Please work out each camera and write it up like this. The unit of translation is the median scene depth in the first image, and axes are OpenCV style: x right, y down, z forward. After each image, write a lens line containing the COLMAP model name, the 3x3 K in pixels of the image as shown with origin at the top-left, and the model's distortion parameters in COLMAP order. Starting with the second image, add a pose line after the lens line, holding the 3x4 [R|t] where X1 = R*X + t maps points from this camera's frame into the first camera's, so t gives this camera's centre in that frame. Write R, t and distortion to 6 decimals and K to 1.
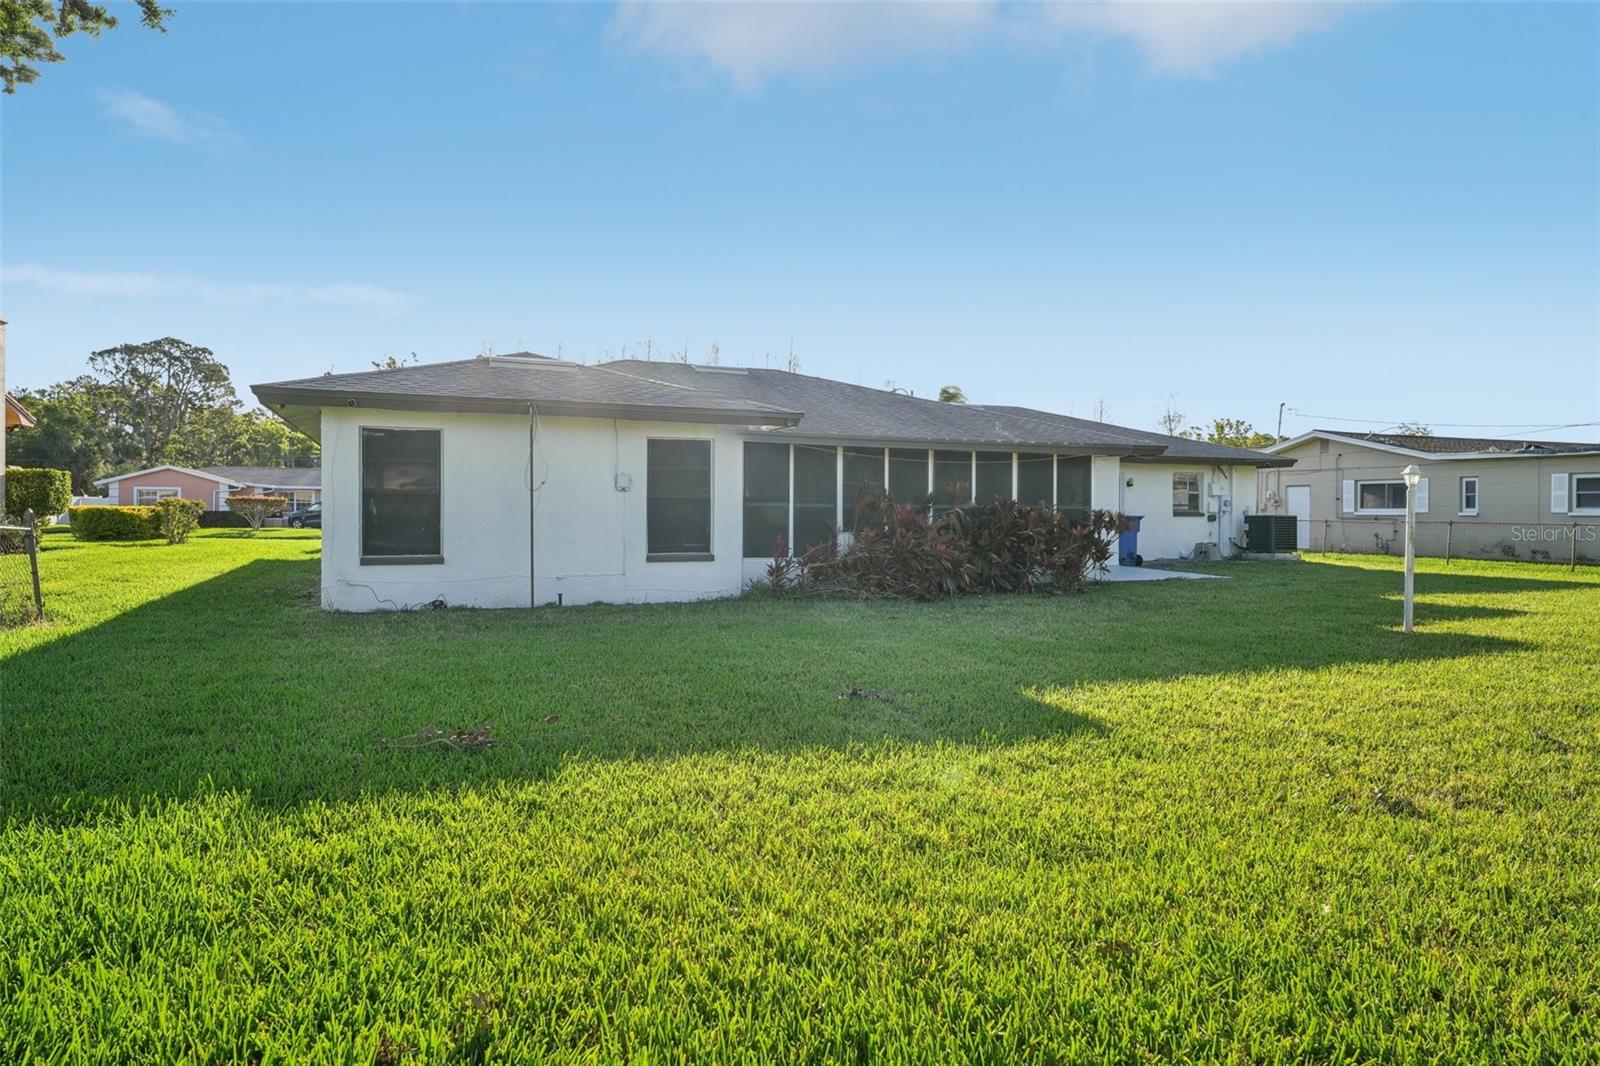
lens RADIAL K [[976.0, 0, 800.0], [0, 976.0, 533.0], [0, 0, 1]] dist [-0.000014, 0.000068]
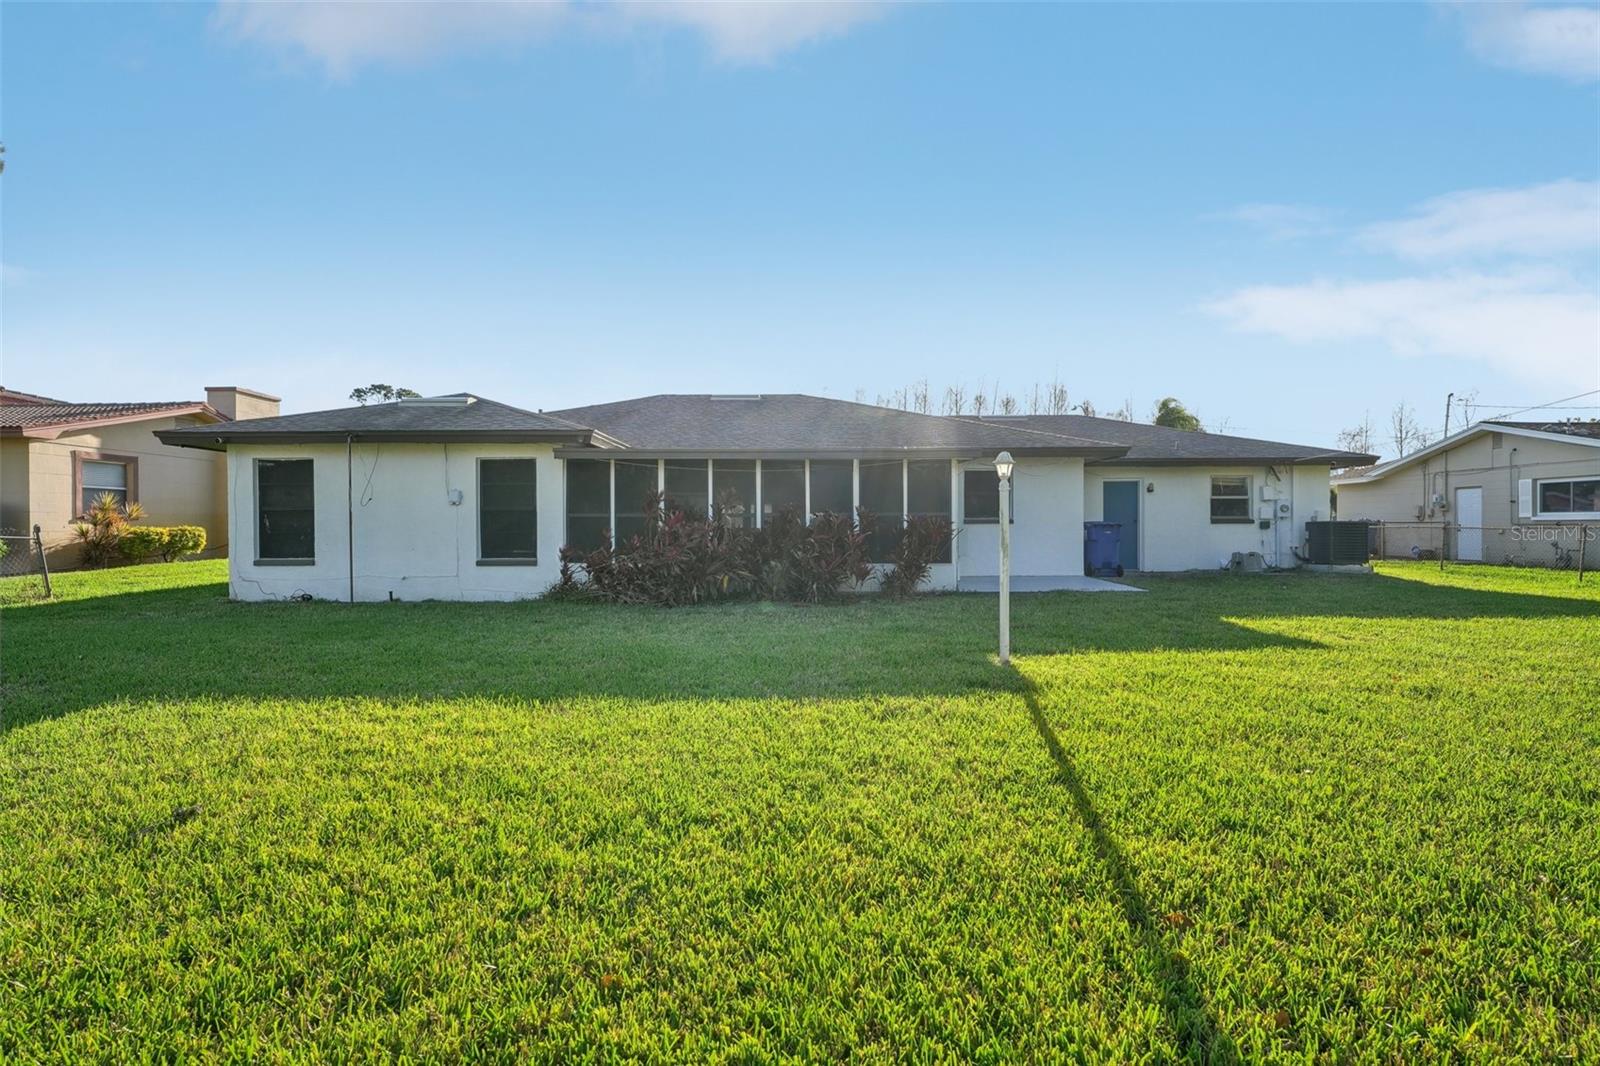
lens RADIAL K [[827.2, 0, 800.0], [0, 827.2, 533.0], [0, 0, 1]] dist [-0.000077, -0.000079]
pose [[0.926410, -0.004474, -0.376488, 0.545728], [-0.000224, 0.999923, -0.012434, 0.002868], [0.376515, 0.011604, 0.926338, 0.227841]]
